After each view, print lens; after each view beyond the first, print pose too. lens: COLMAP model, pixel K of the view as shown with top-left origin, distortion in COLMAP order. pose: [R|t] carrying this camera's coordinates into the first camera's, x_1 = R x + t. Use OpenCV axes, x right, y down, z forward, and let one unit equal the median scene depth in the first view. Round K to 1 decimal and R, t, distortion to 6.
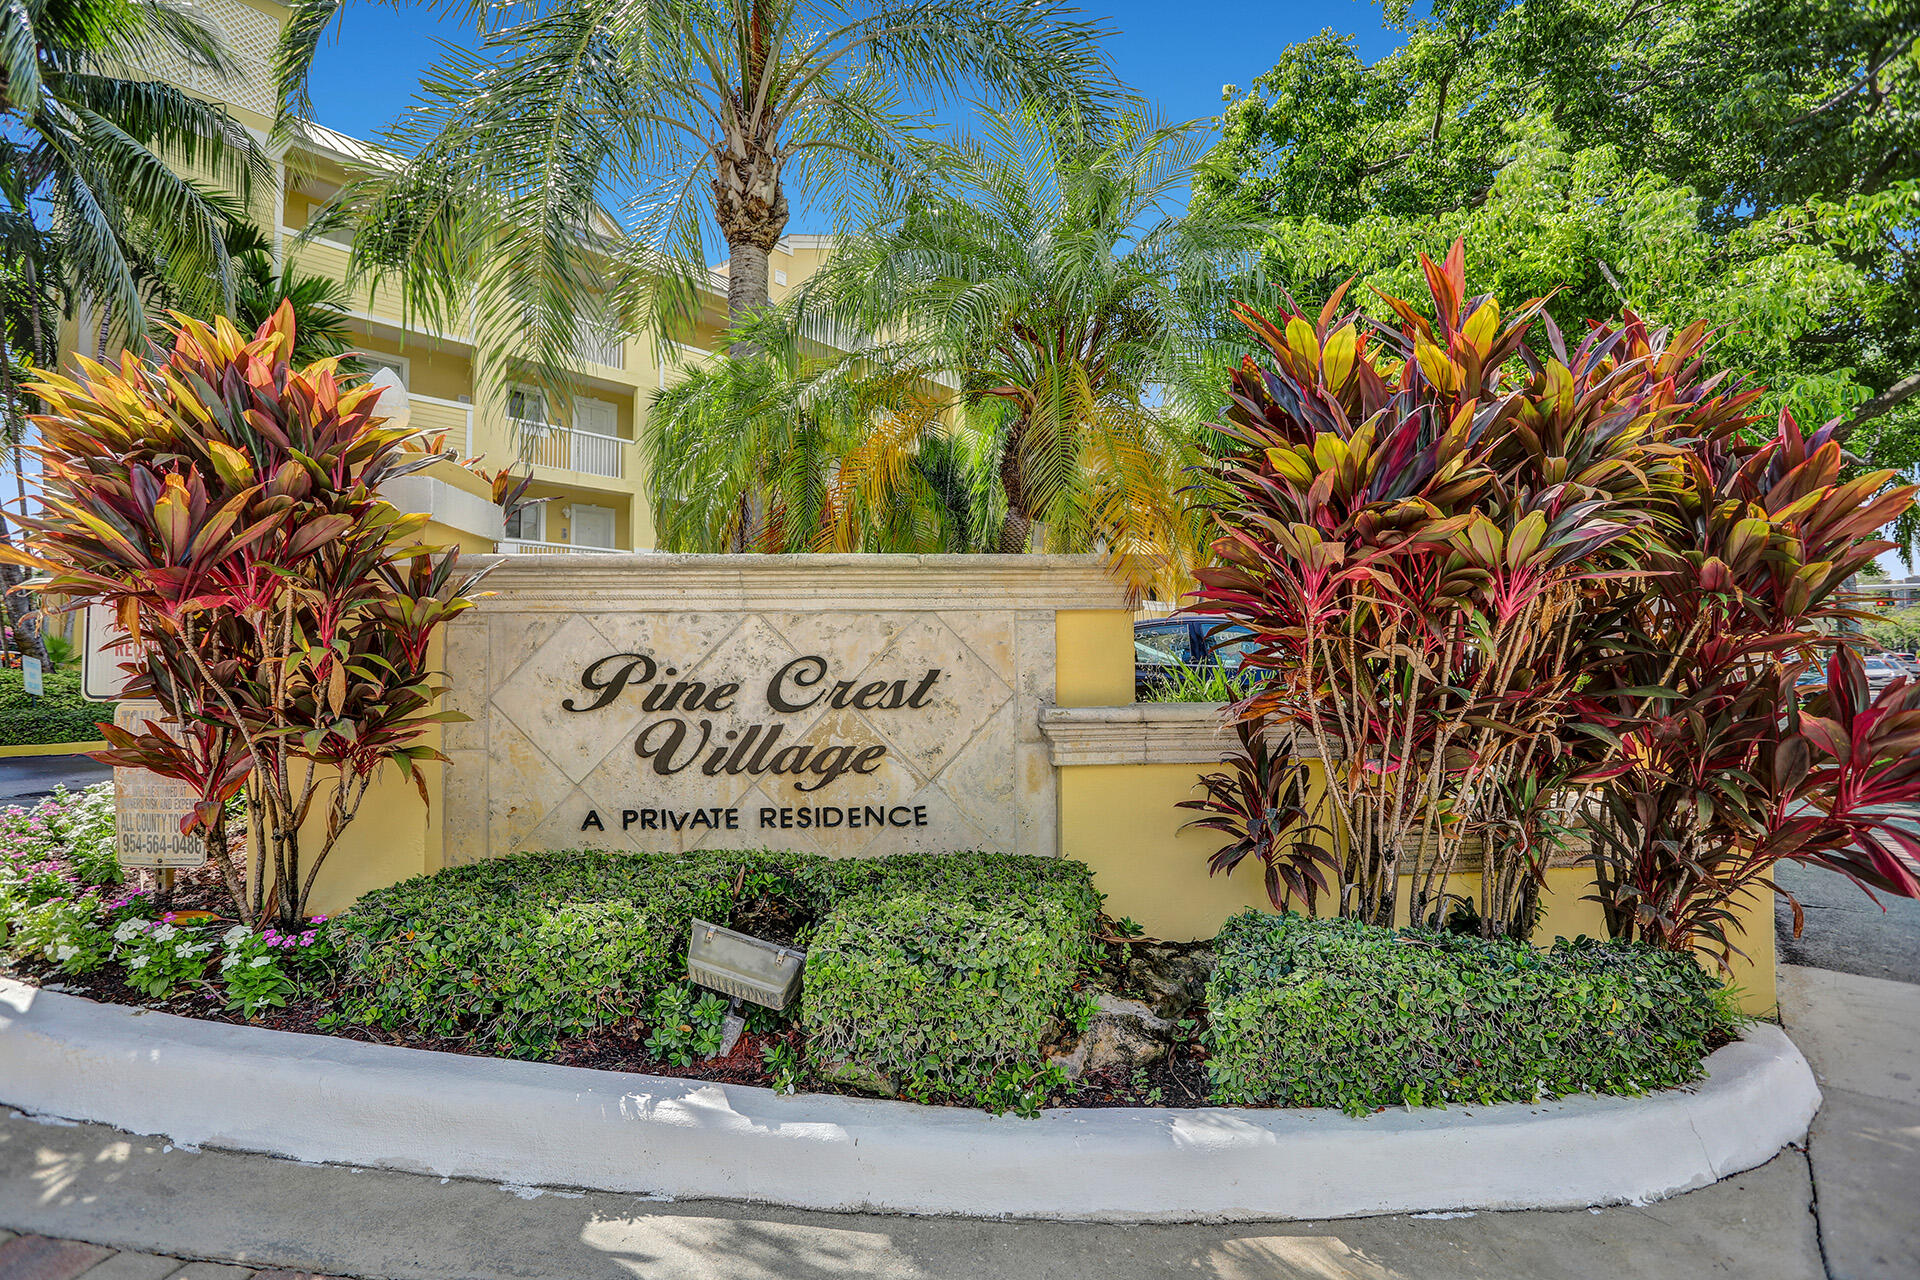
lens RADIAL K [[999.9, 0, 960.0], [0, 999.9, 640.0], [0, 0, 1]] dist [-0.081632, 0.041697]
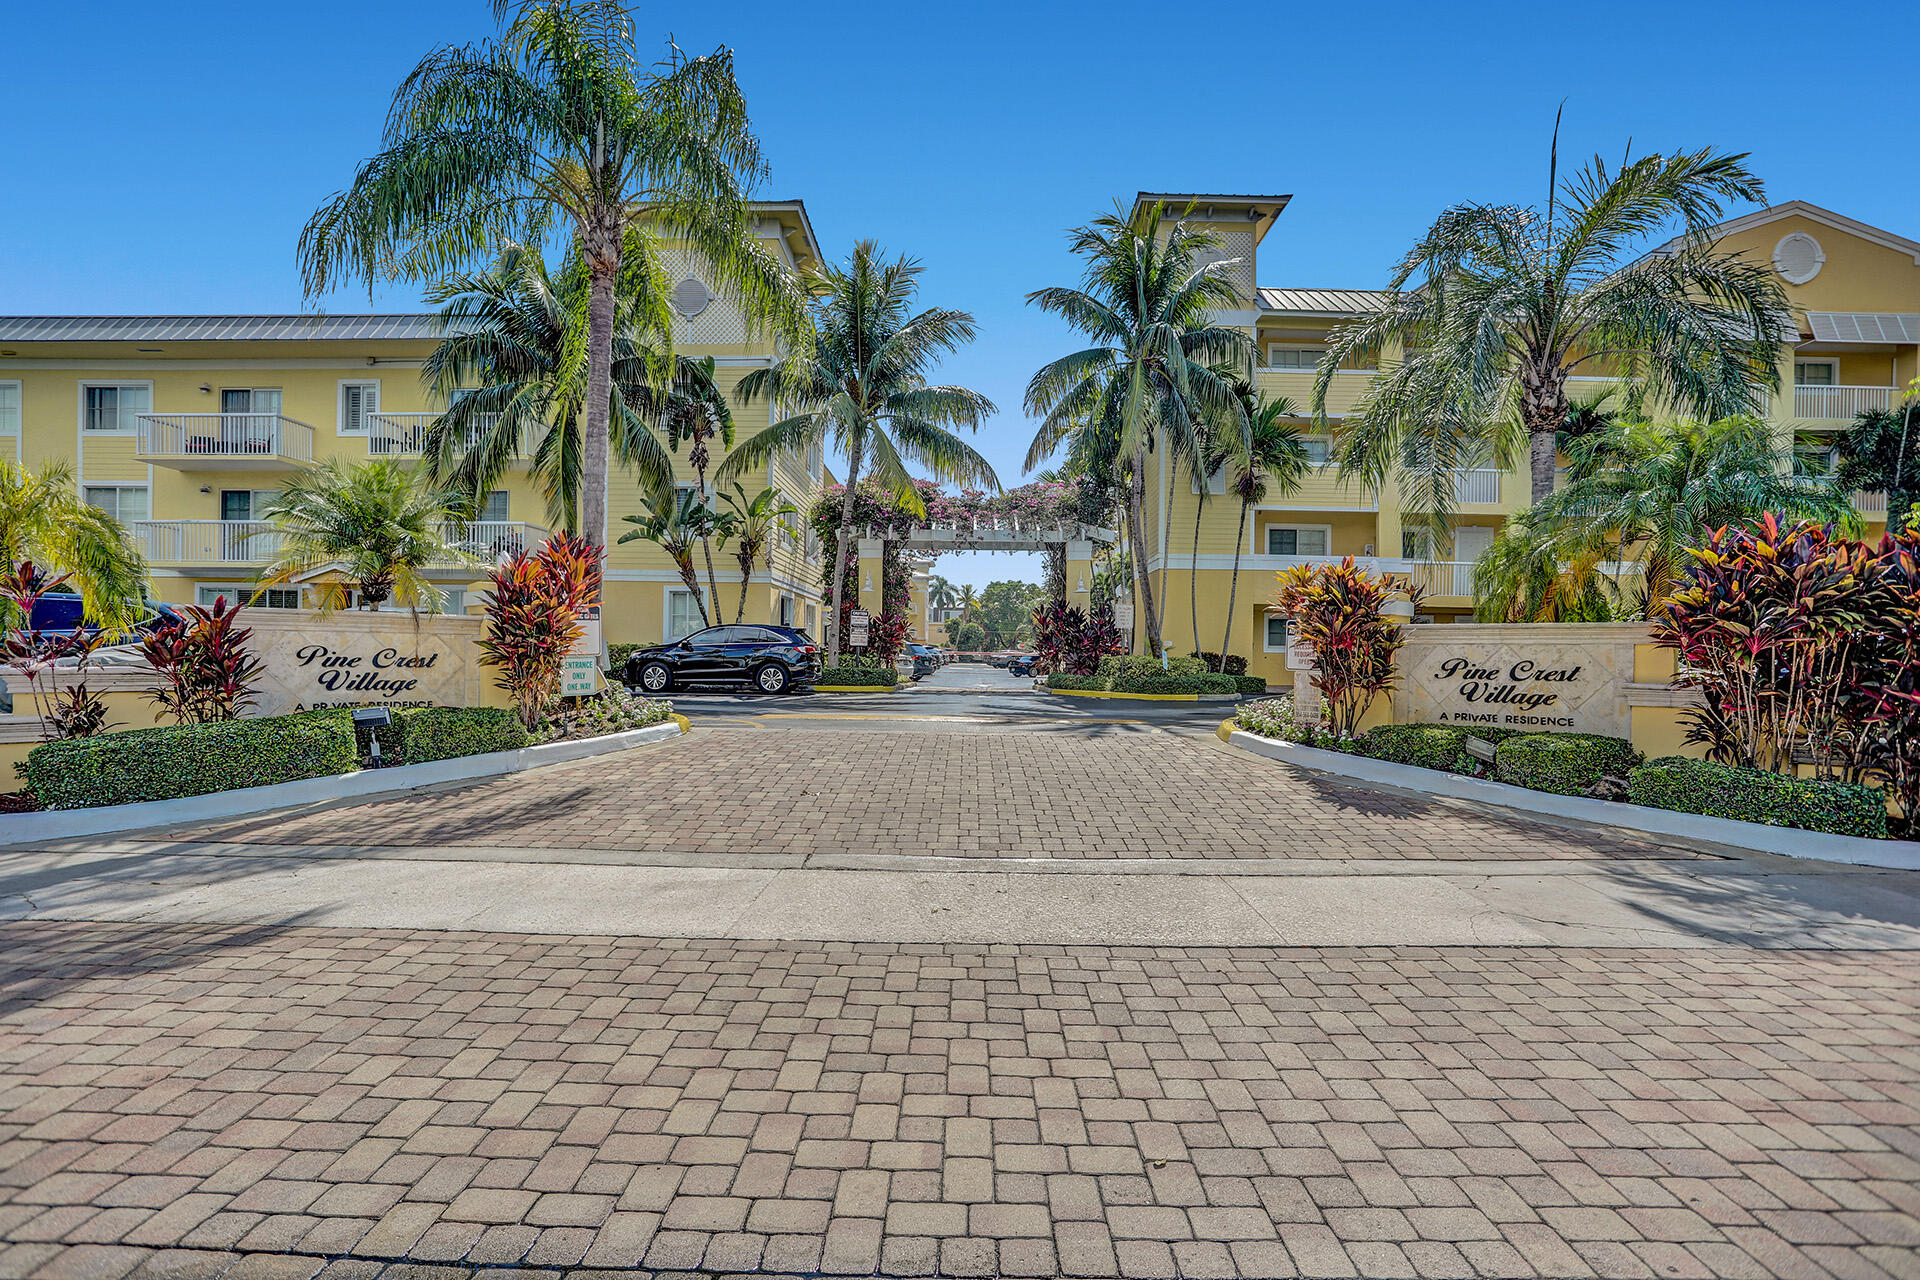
lens RADIAL K [[999.9, 0, 960.0], [0, 999.9, 640.0], [0, 0, 1]] dist [-0.081632, 0.041697]
pose [[0.657473, 0.005965, -0.753454, 0.841274], [-0.003015, 0.999981, 0.005286, -0.049316], [0.753472, -0.001203, 0.657479, -1.913792]]
